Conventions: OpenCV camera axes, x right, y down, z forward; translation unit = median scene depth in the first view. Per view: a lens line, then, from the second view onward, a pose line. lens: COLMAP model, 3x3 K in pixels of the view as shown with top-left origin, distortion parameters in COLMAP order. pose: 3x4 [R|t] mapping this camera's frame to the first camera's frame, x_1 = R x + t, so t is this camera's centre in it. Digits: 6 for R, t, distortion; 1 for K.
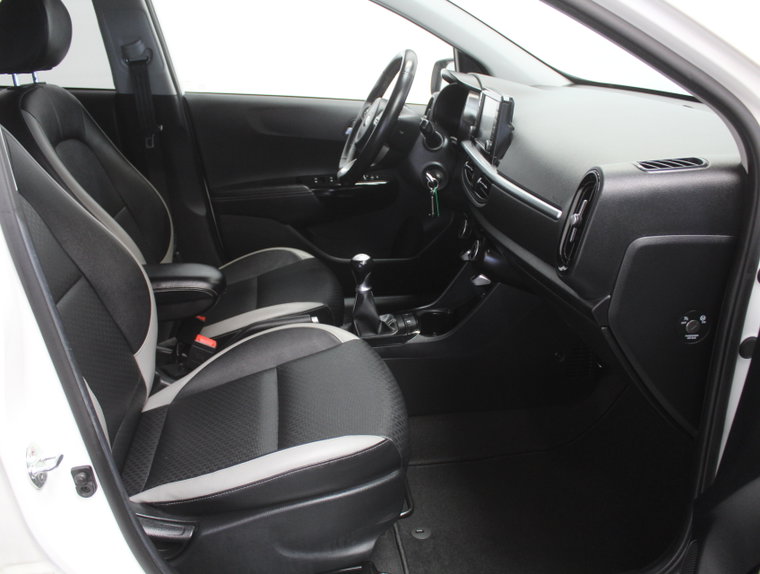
lens RADIAL K [[710.2, 0, 378.9], [0, 710.2, 297.6], [0, 0, 1]] dist [-0.173861, 0.147646]
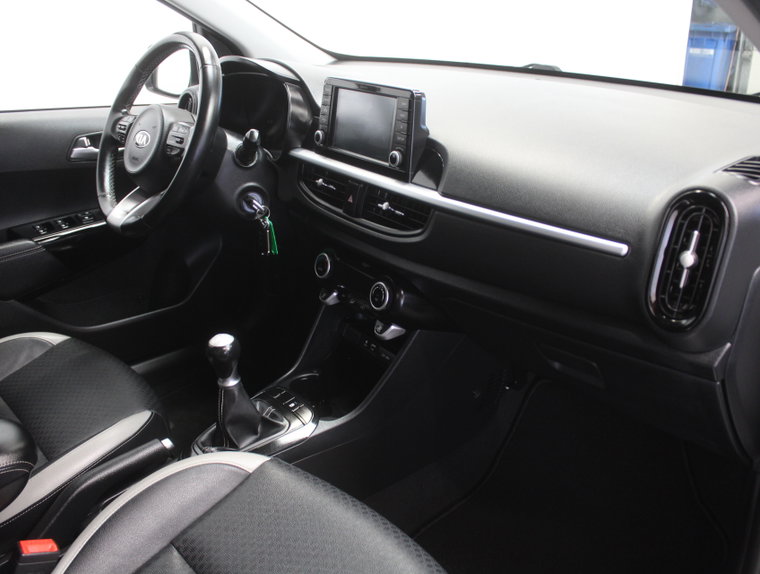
lens RADIAL K [[704.0, 0, 380.0], [0, 704.0, 287.0], [0, 0, 1]] dist [-0.203313, 0.147927]
pose [[0.815314, -0.223868, 0.533991, -0.243434], [0.206893, 0.973987, 0.092439, -0.135408], [-0.540795, 0.035112, 0.840422, 0.344366]]
